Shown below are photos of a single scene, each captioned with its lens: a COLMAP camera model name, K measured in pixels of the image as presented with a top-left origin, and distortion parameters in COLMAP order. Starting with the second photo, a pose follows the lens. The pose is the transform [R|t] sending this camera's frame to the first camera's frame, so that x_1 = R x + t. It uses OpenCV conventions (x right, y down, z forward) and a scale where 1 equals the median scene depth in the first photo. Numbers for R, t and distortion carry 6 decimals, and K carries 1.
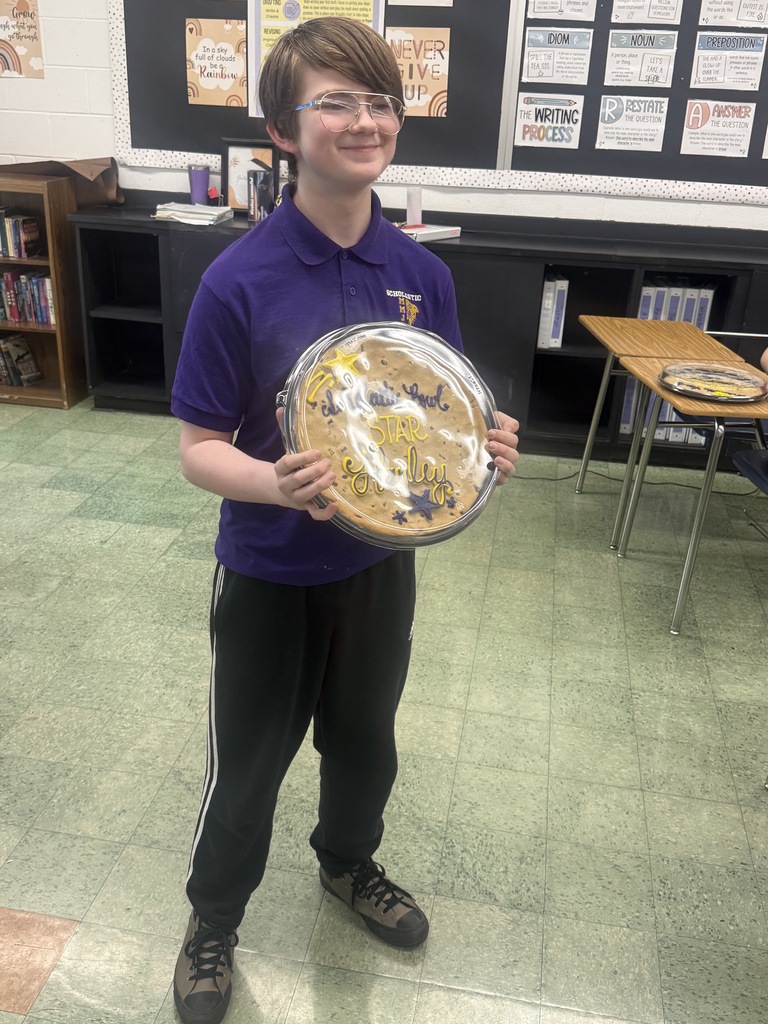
lens RADIAL K [[1019.0, 0, 385.8], [0, 1019.0, 498.4], [0, 0, 1]] dist [0.171932, -0.314655]
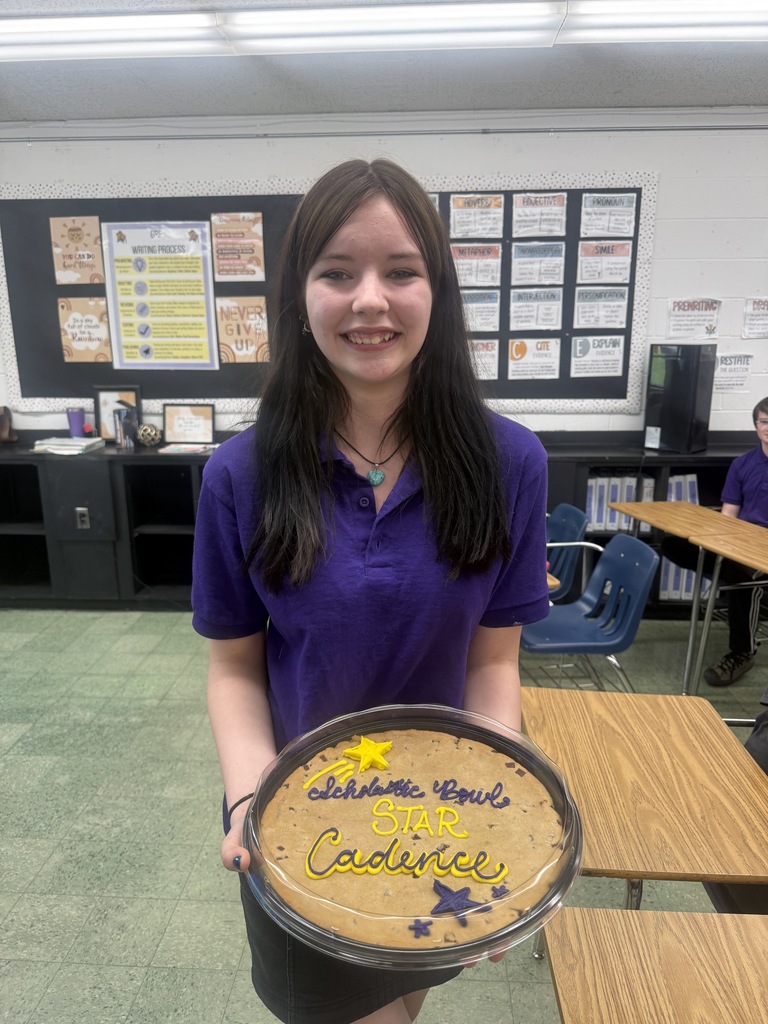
lens RADIAL K [[733.7, 0, 384.0], [0, 733.7, 512.0], [0, 0, 1]] dist [0.035303, -0.052636]
pose [[0.993142, -0.071190, 0.092740, 0.099740], [0.083992, 0.986239, -0.142398, -0.041089], [-0.081327, 0.149211, 0.985455, 0.117498]]
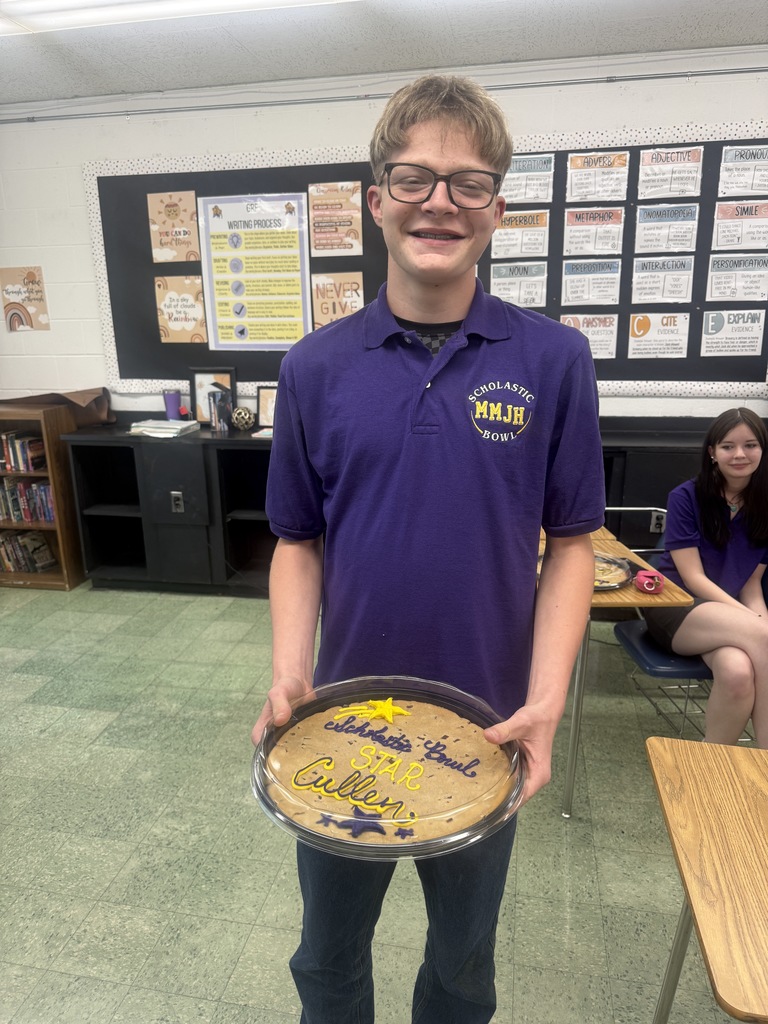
lens RADIAL K [[723.2, 0, 381.1], [0, 723.2, 517.2], [0, 0, 1]] dist [0.088178, -0.141777]
pose [[0.997990, -0.047243, -0.042248, 0.100921], [0.042132, 0.992517, -0.114609, -0.061973], [0.047346, 0.112598, 0.992512, 0.171295]]
